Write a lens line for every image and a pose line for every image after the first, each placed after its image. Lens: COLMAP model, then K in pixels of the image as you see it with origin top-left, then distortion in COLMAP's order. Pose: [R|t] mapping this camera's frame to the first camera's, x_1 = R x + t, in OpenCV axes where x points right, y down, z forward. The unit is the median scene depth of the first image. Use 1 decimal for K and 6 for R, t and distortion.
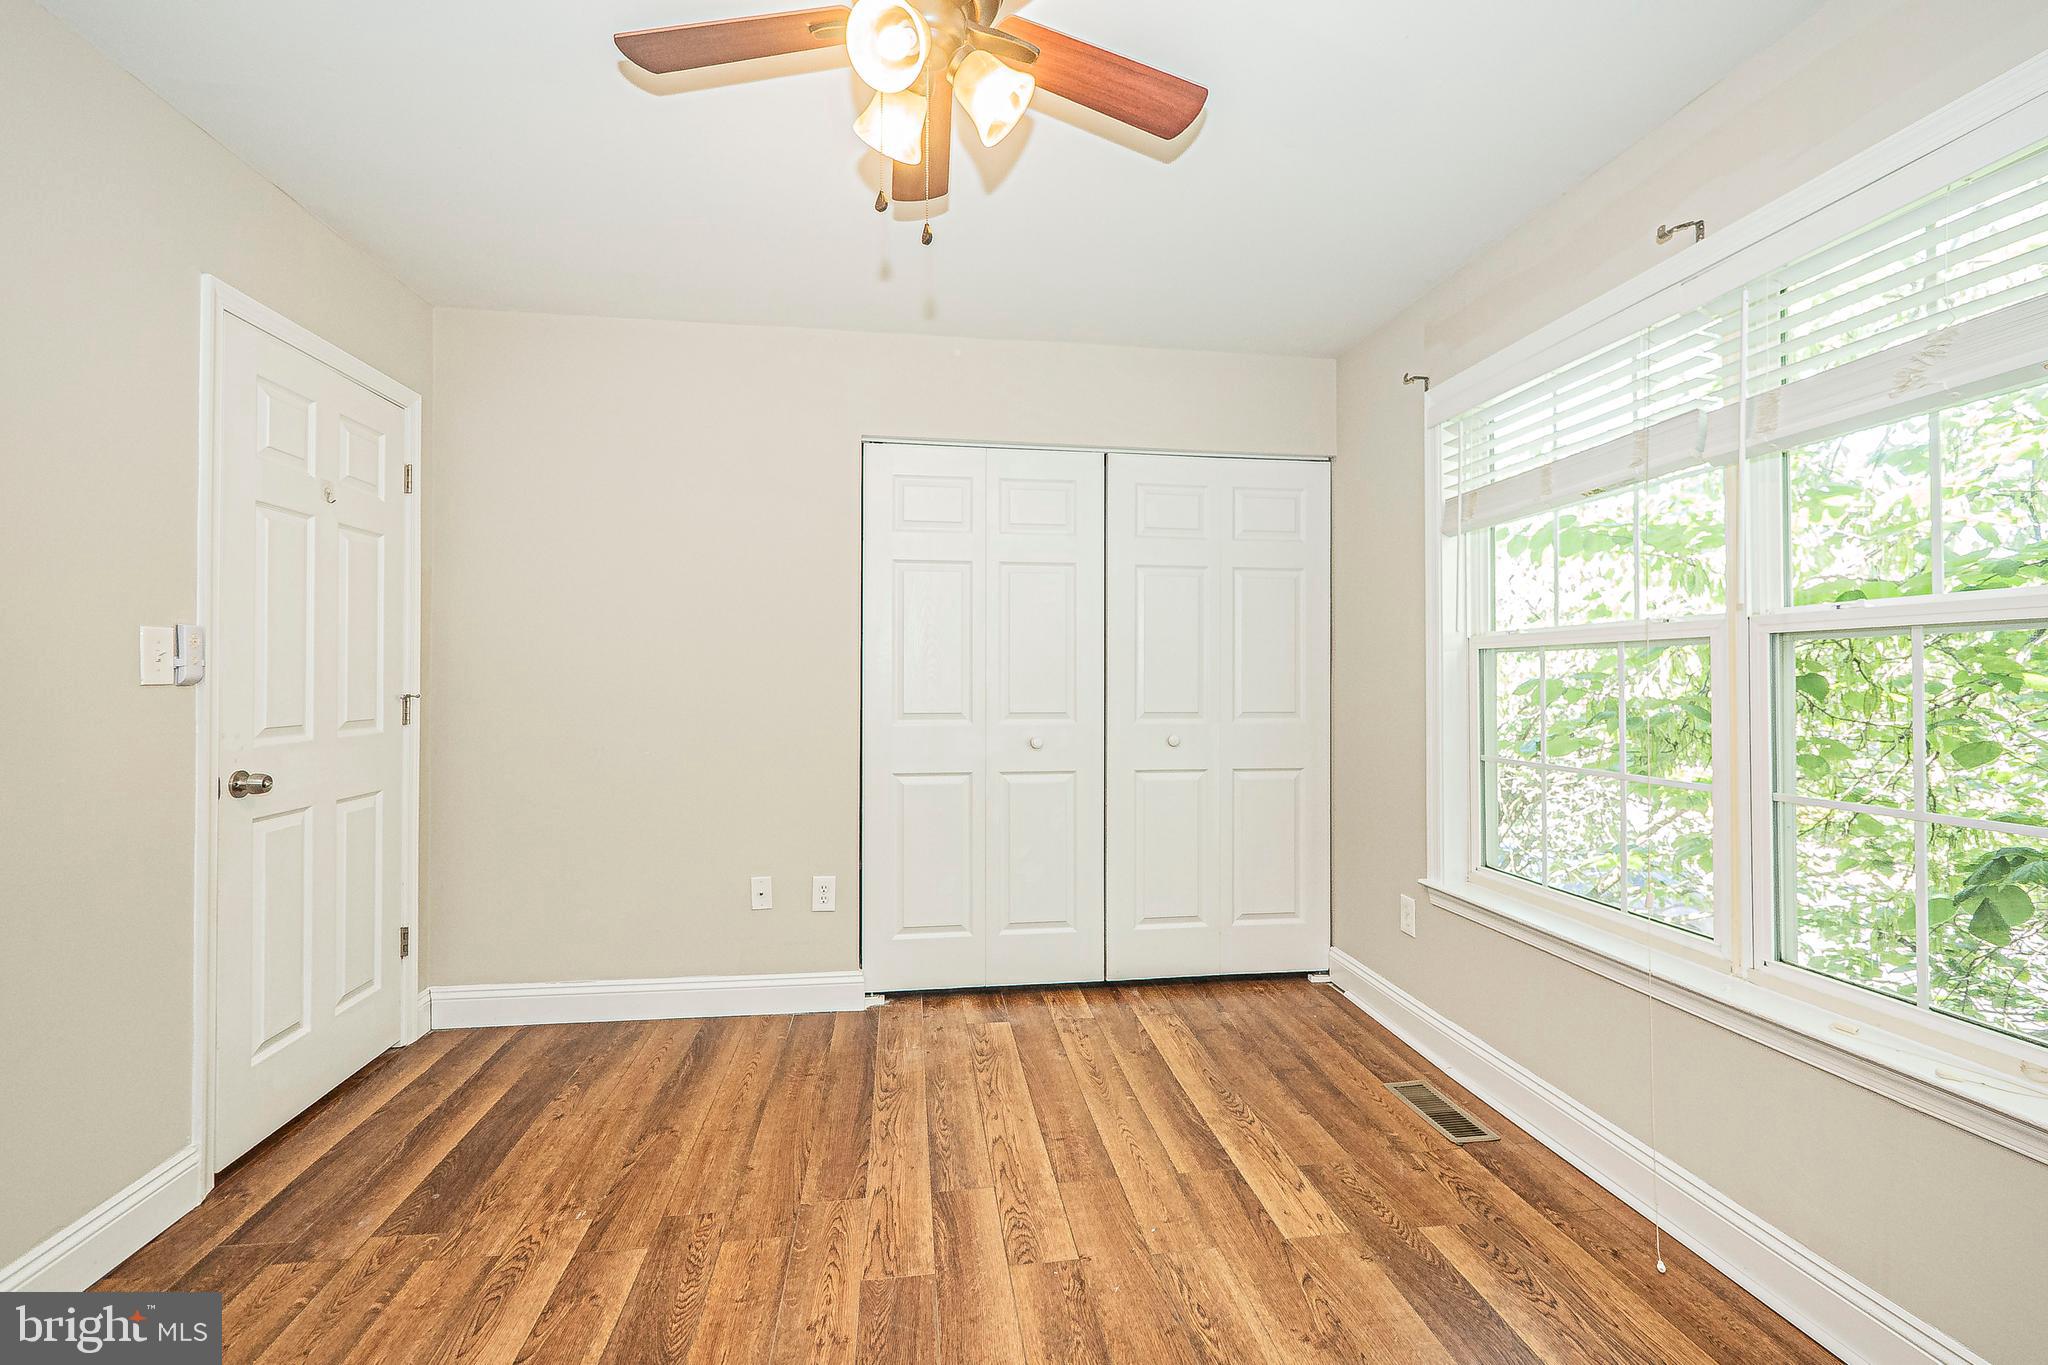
lens RADIAL K [[870.4, 0, 1027.6], [0, 870.4, 672.8], [0, 0, 1]] dist [-0.004700, 0.001156]
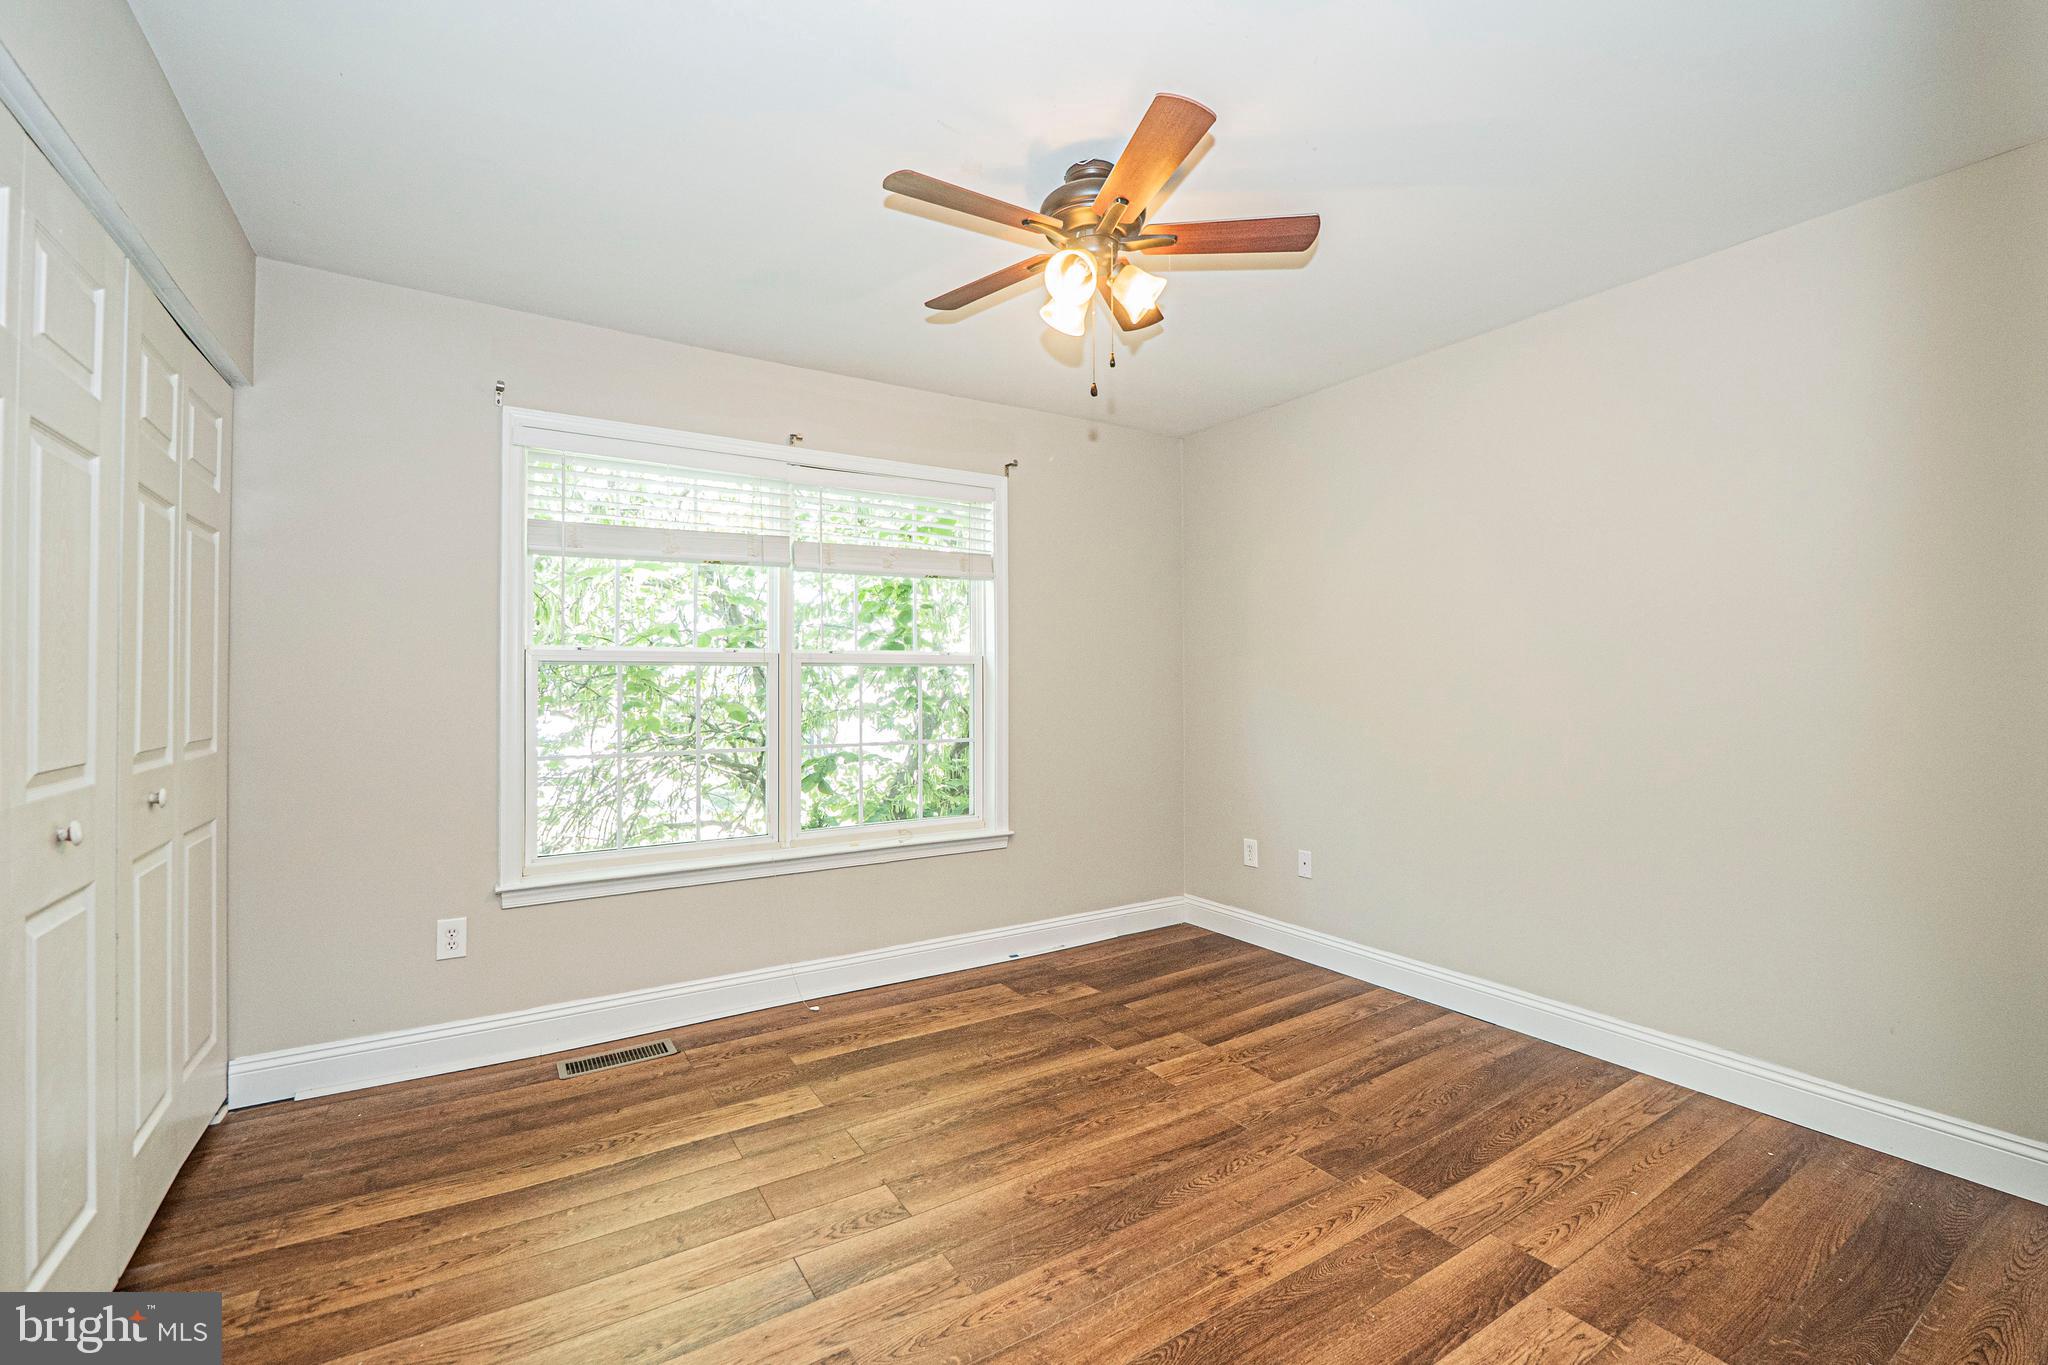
lens RADIAL K [[870.4, 0, 1023.6], [0, 870.4, 673.1], [0, 0, 1]] dist [-0.004700, 0.001156]
pose [[-0.414111, 0.012032, 0.910147, -0.875733], [-0.003114, 0.999888, -0.014636, 0.004364], [-0.910221, -0.008895, -0.414027, 1.064990]]
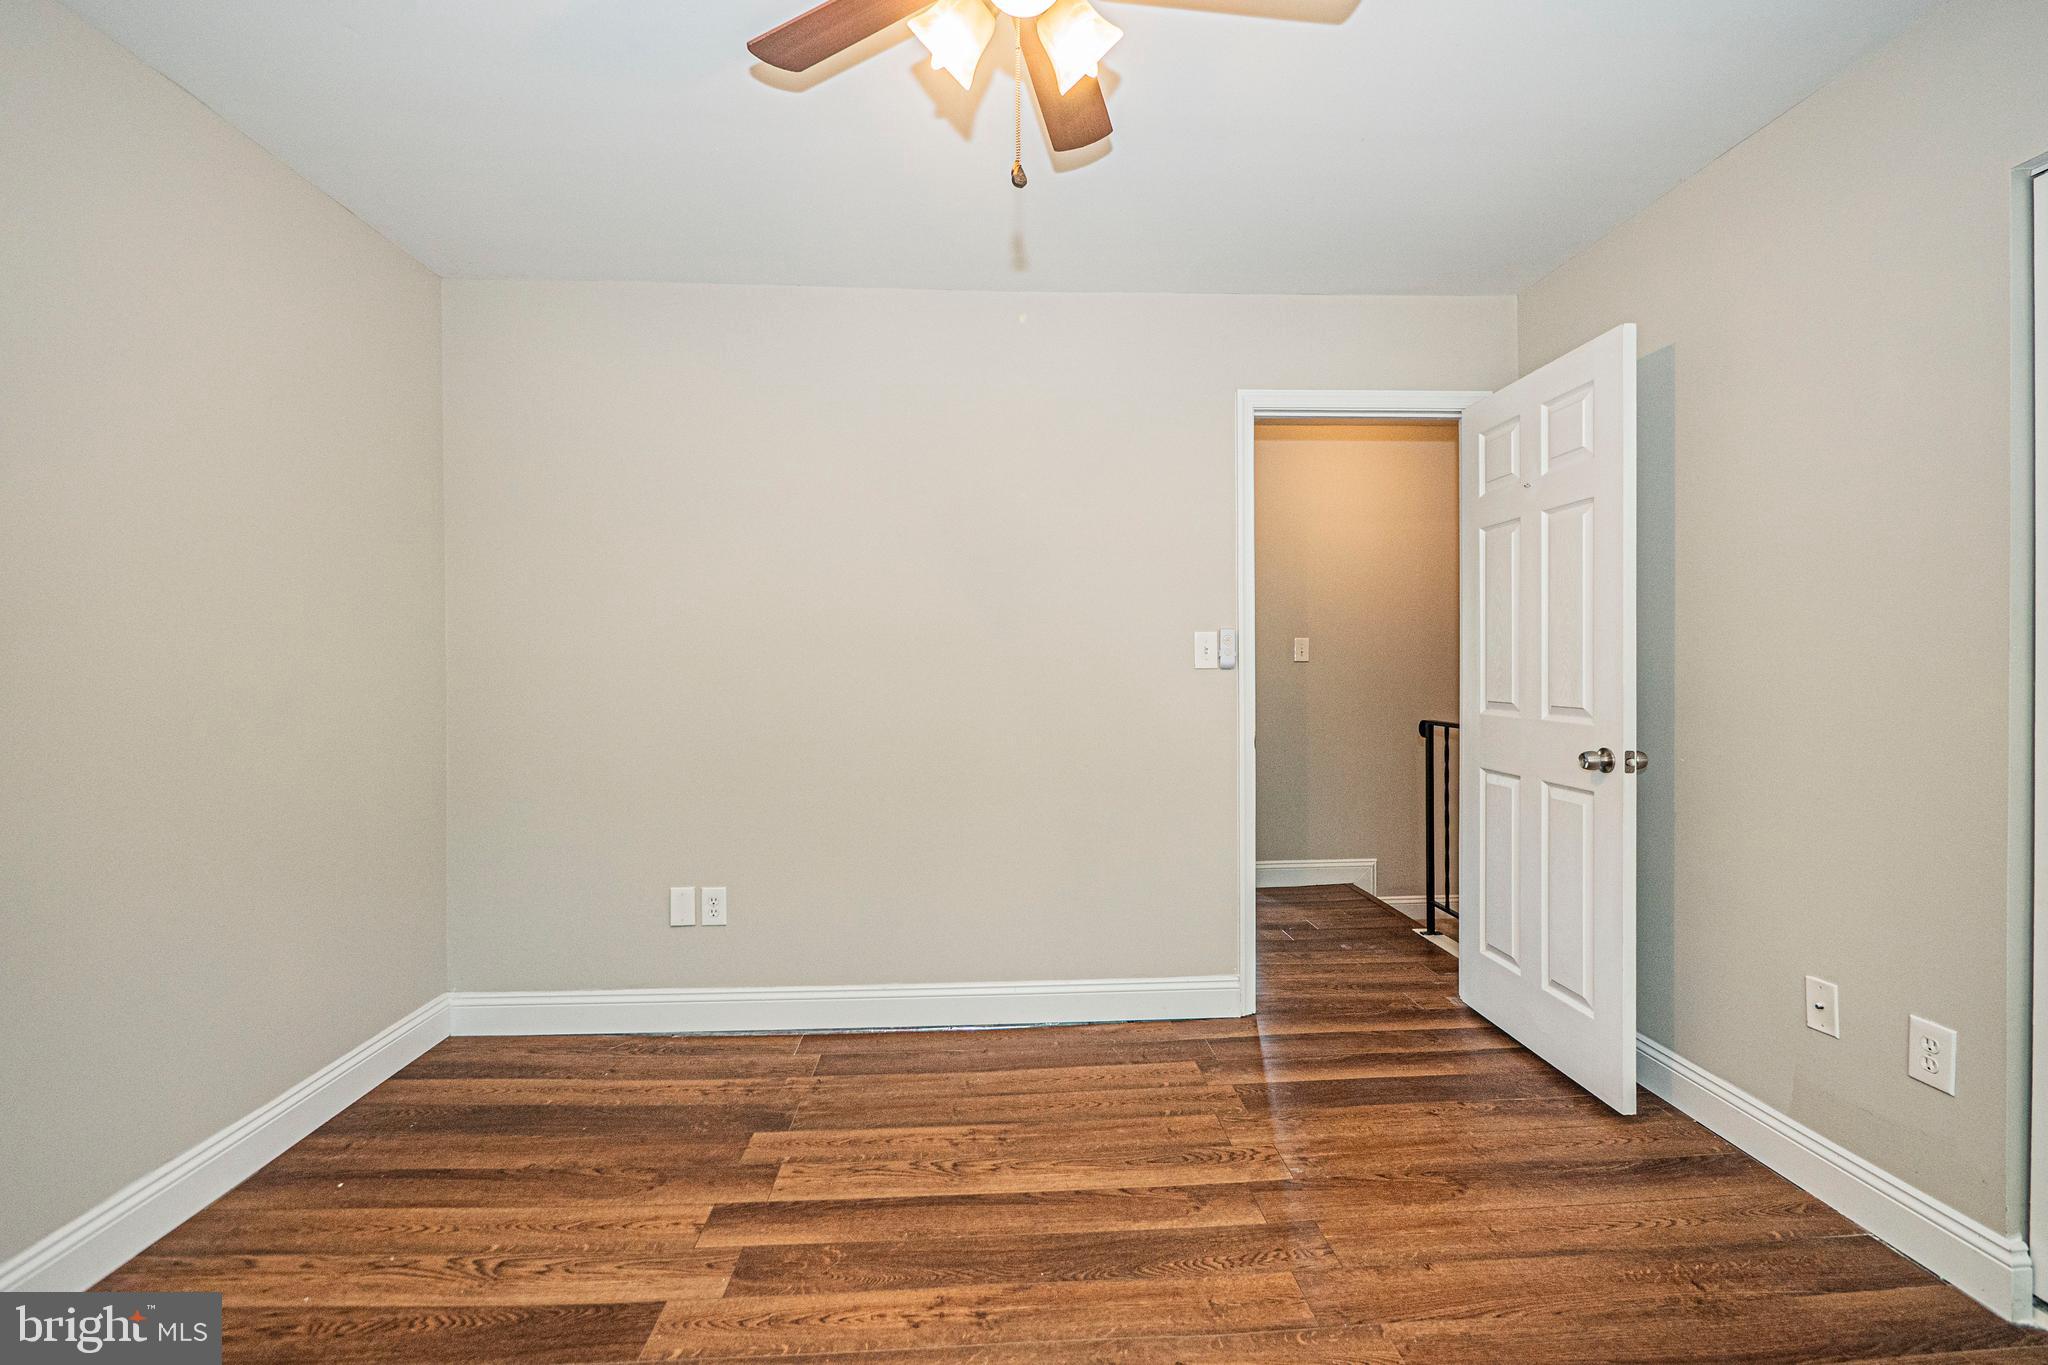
lens RADIAL K [[870.4, 0, 1015.4], [0, 870.4, 669.1], [0, 0, 1]] dist [-0.004700, 0.001156]
pose [[-0.091959, 0.004022, -0.995755, 0.494866], [0.011251, 0.999932, 0.003000, 0.005851], [0.995699, -0.010927, -0.091998, 0.664128]]
